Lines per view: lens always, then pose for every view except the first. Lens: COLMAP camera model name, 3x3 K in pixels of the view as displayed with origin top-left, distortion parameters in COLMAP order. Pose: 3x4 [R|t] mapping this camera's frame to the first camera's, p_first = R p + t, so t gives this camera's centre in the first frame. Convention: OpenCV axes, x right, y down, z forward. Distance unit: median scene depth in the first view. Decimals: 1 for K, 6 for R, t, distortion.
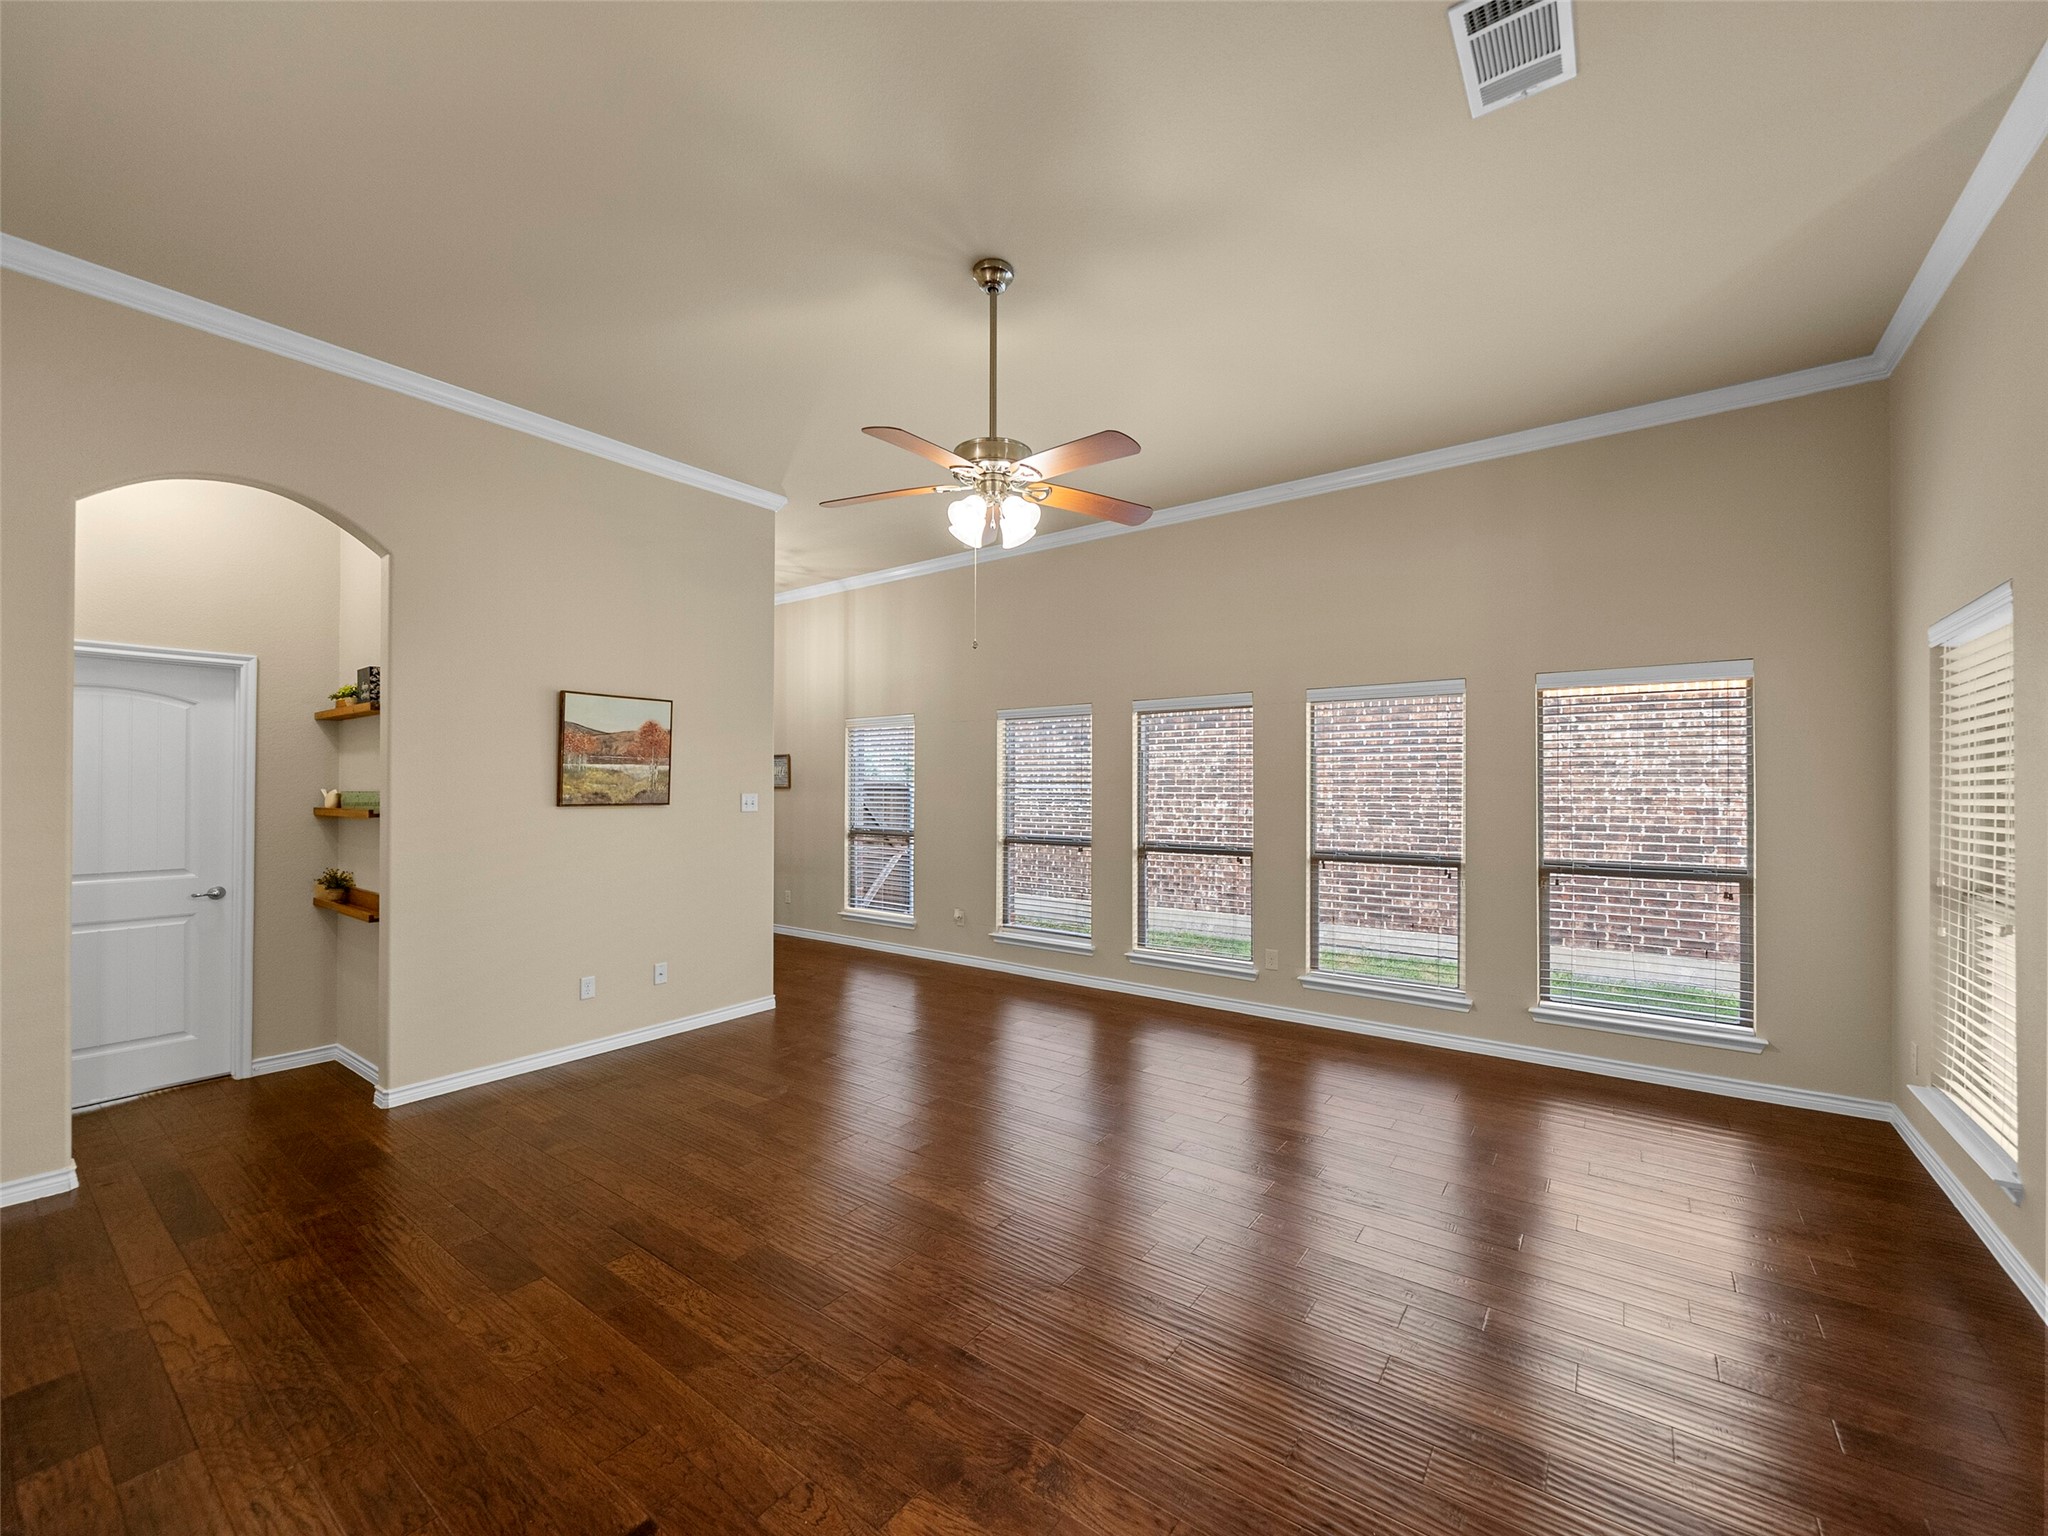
lens RADIAL K [[826.3, 0, 1021.7], [0, 826.3, 783.3], [0, 0, 1]] dist [-0.009843, -0.000202]
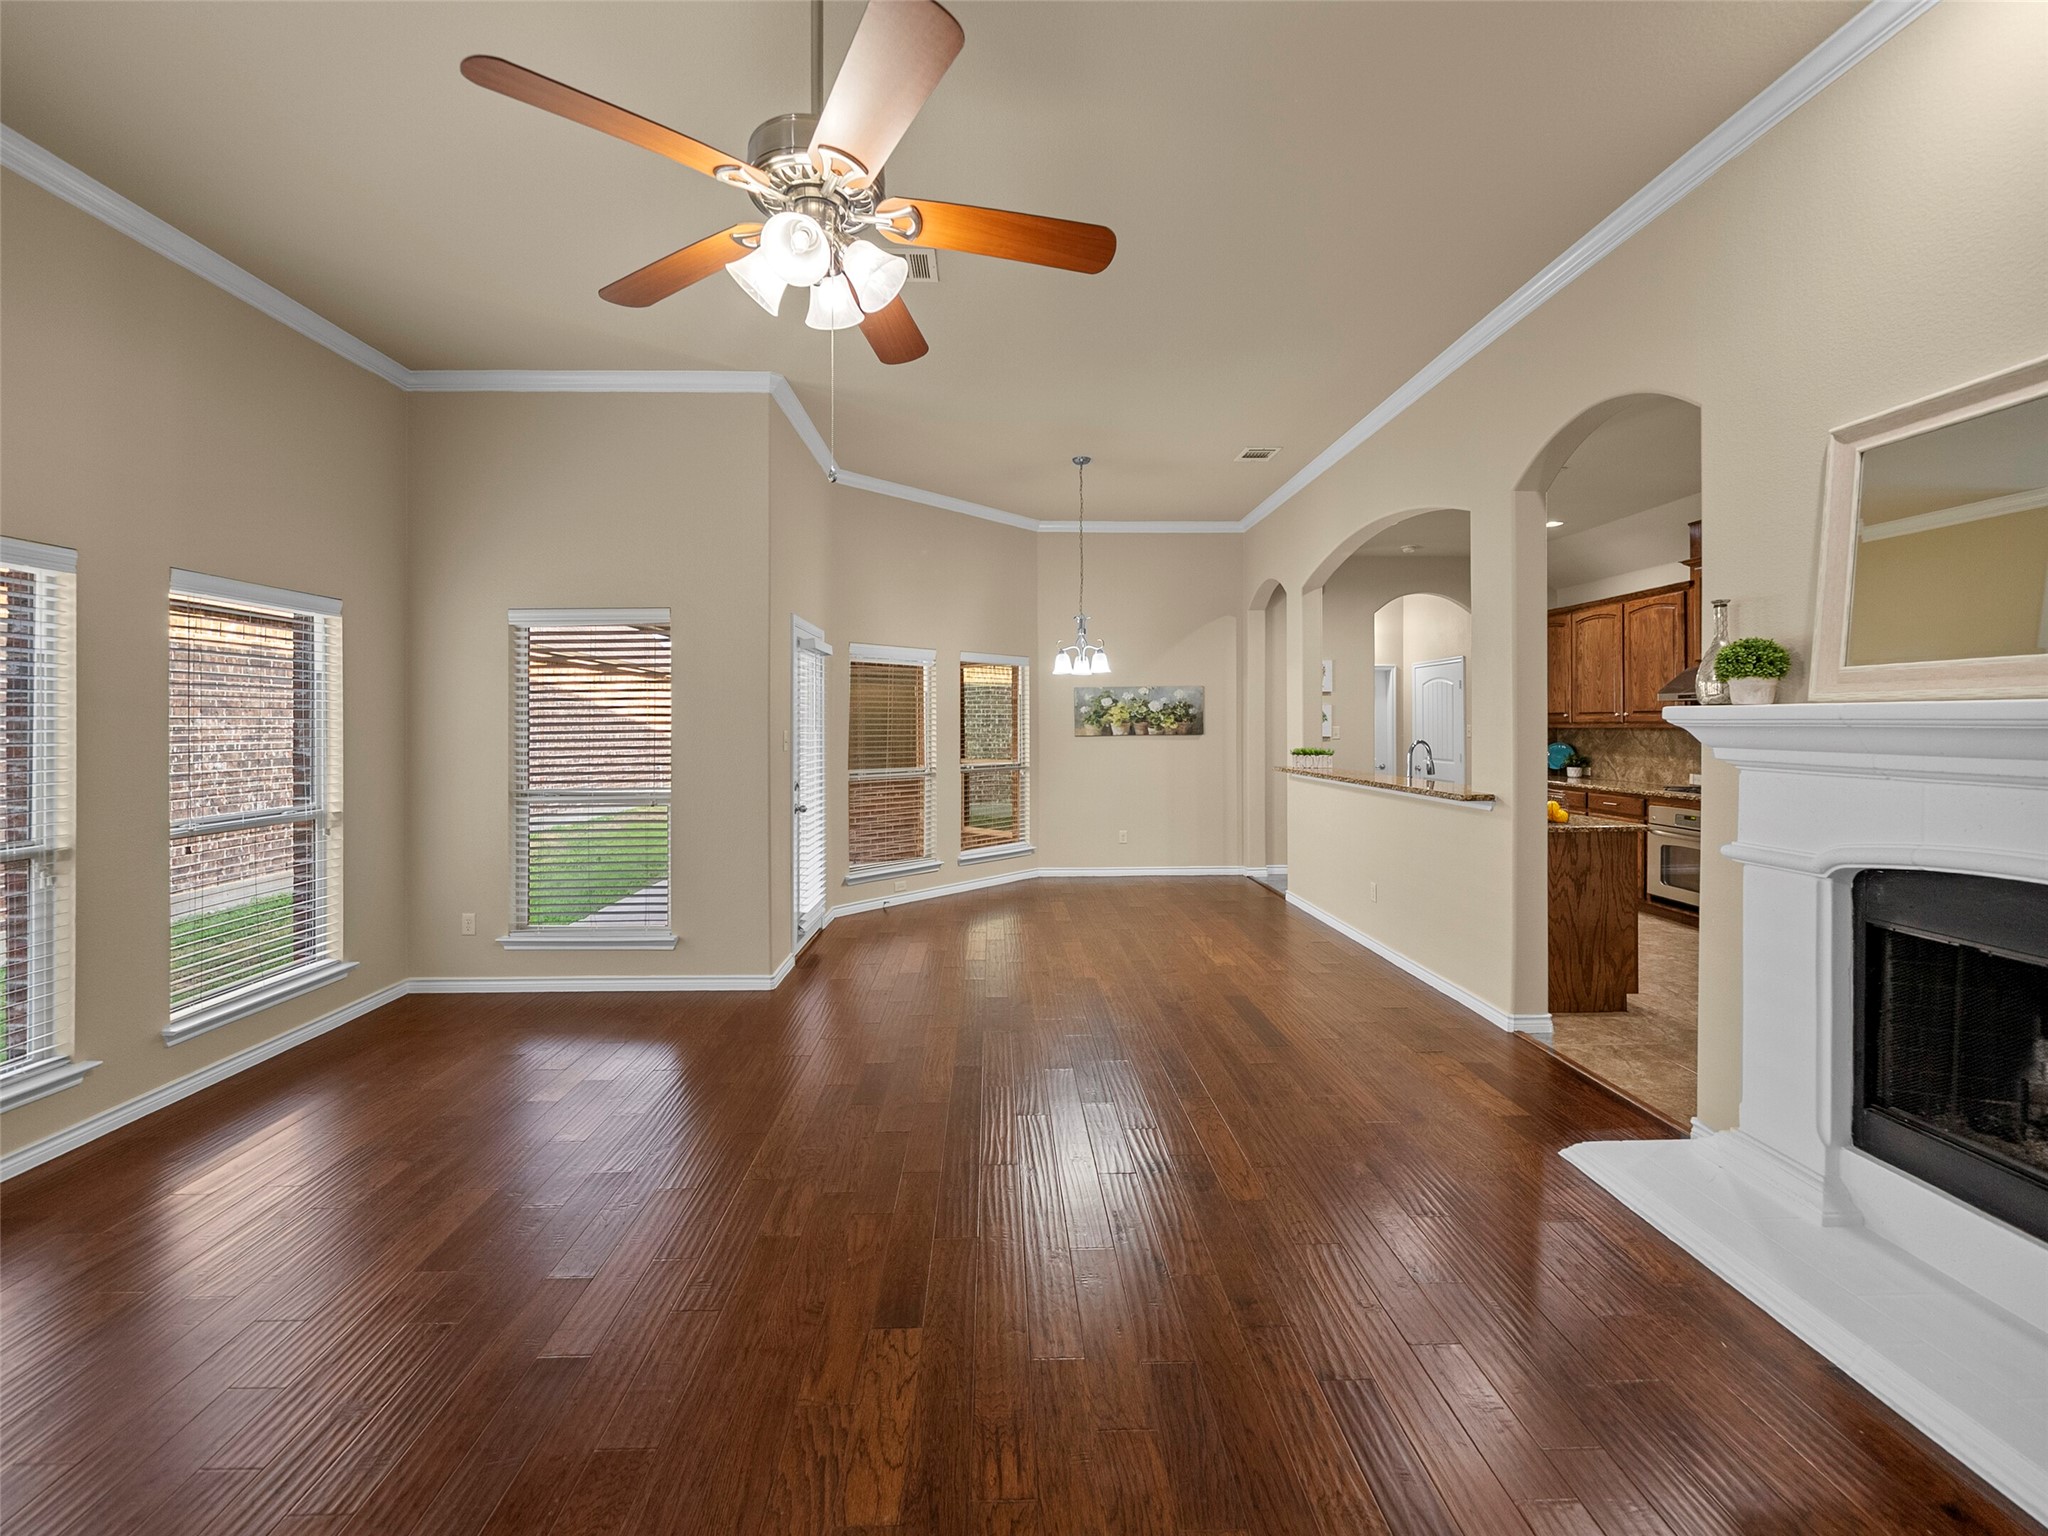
lens RADIAL K [[845.4, 0, 1010.5], [0, 845.4, 723.8], [0, 0, 1]] dist [-0.002234, 0.000078]
pose [[-0.612117, 0.000801, 0.790767, -0.379622], [-0.000602, 0.999999, -0.001480, 0.004905], [-0.790767, -0.001382, -0.612115, 0.792656]]
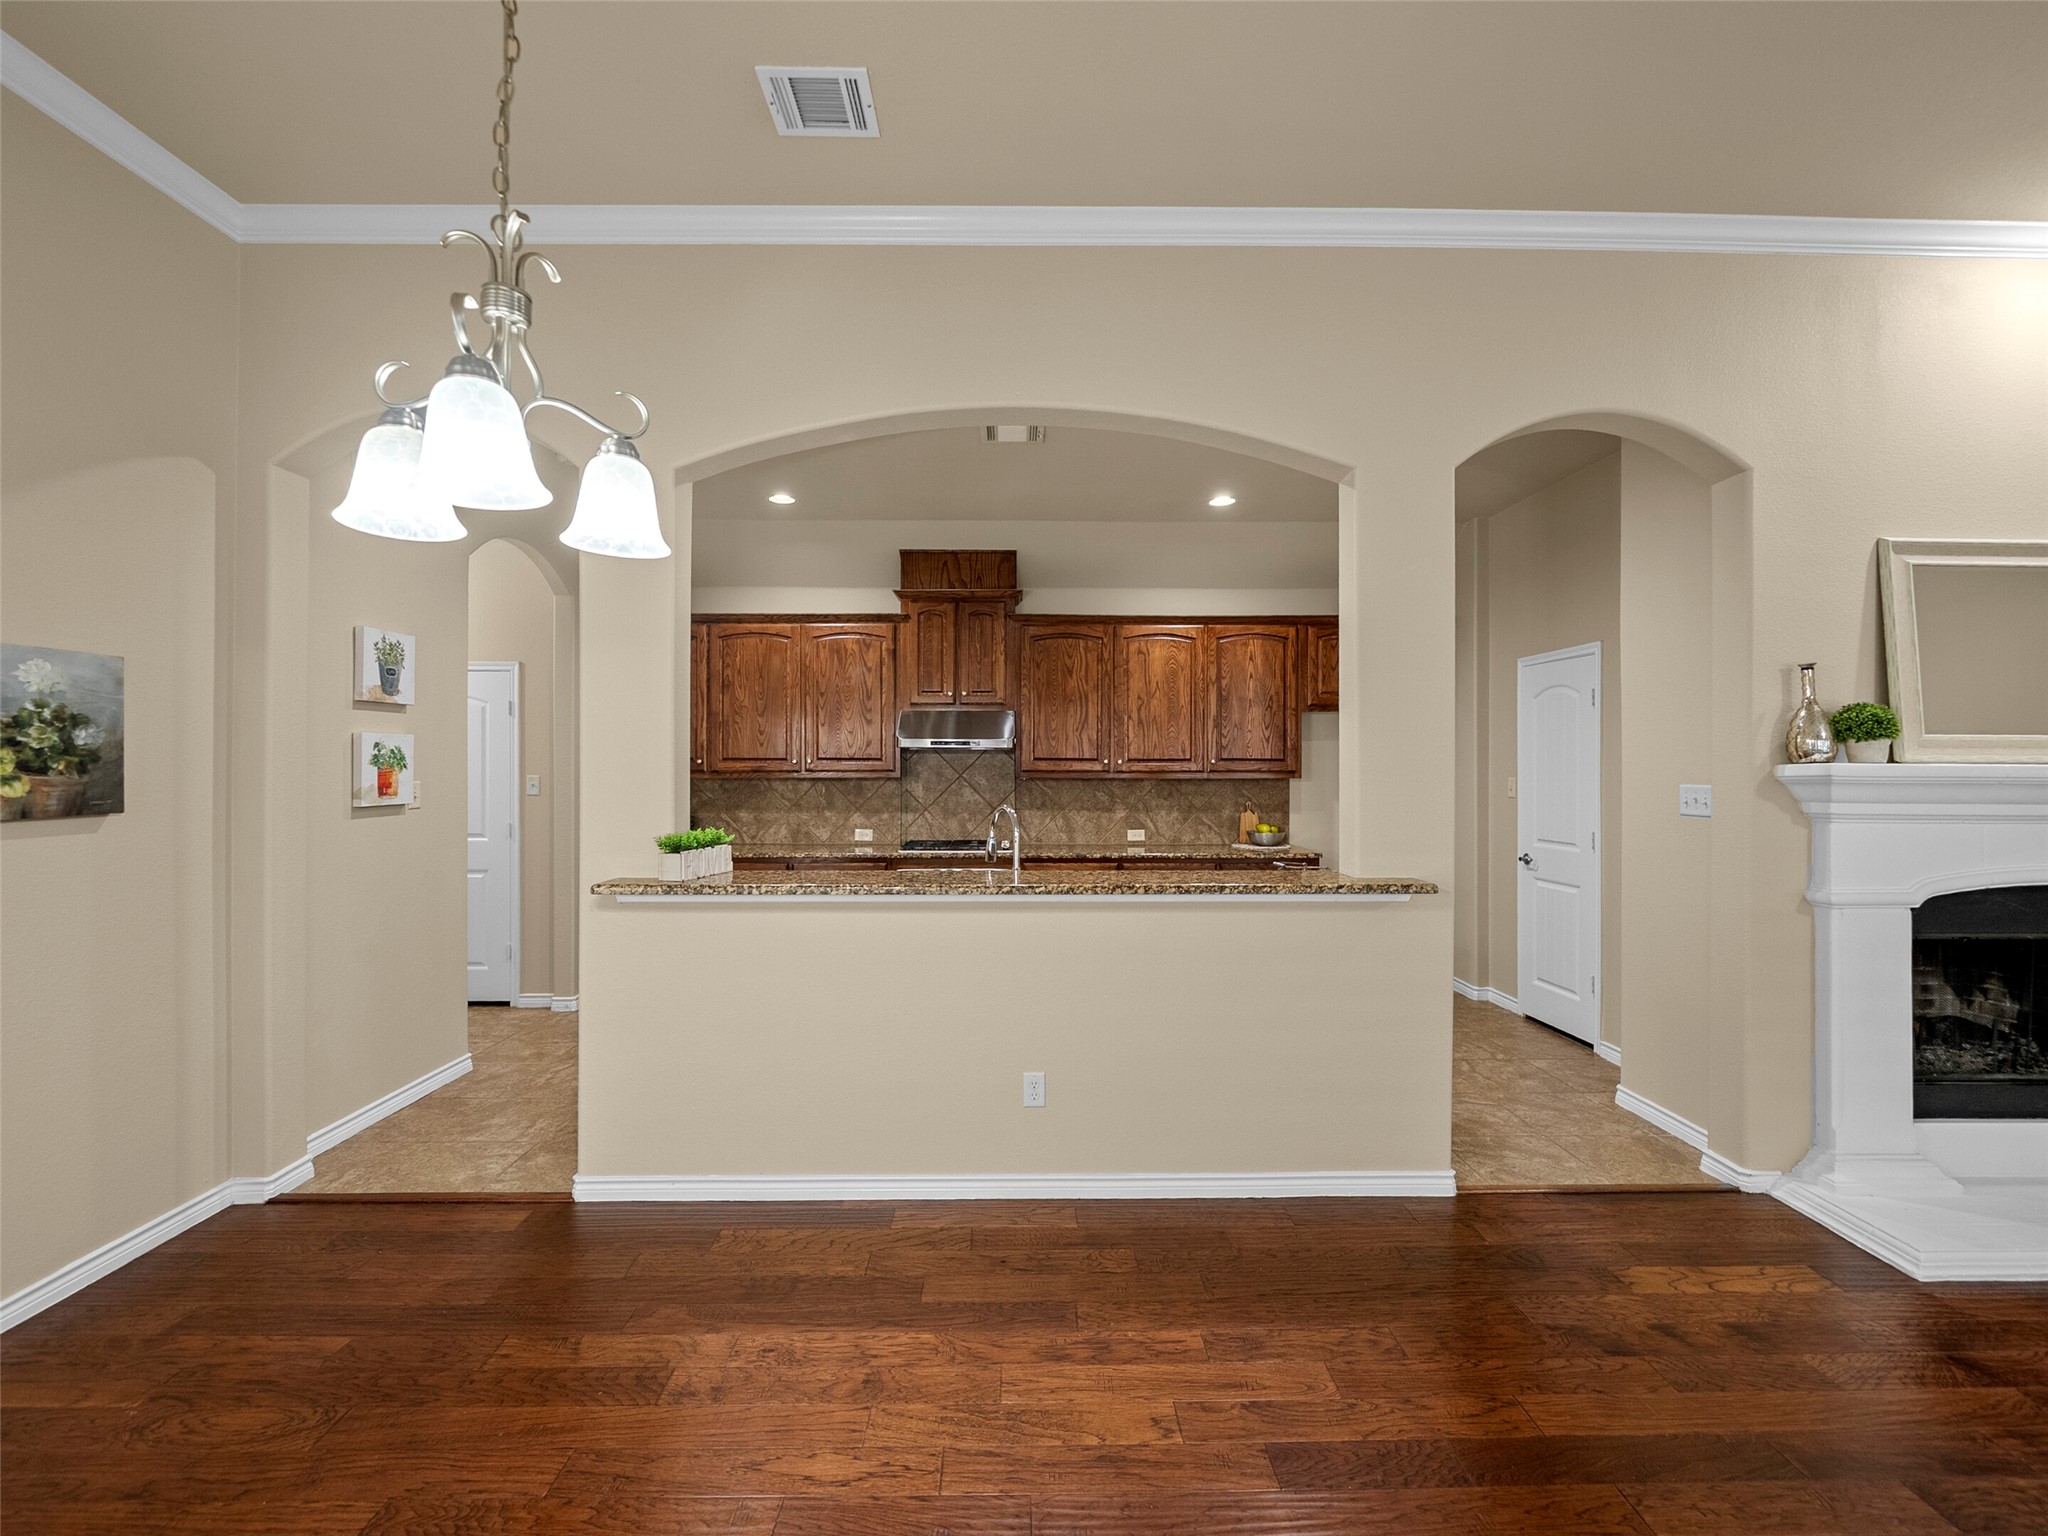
lens RADIAL K [[858.0, 0, 1022.6], [0, 858.0, 764.8], [0, 0, 1]] dist [-0.002222, -0.000390]
pose [[-0.796560, -0.002418, -0.604555, 0.591493], [-0.000334, 0.999994, -0.003559, -0.005179], [0.604560, -0.002632, -0.796555, 0.213776]]
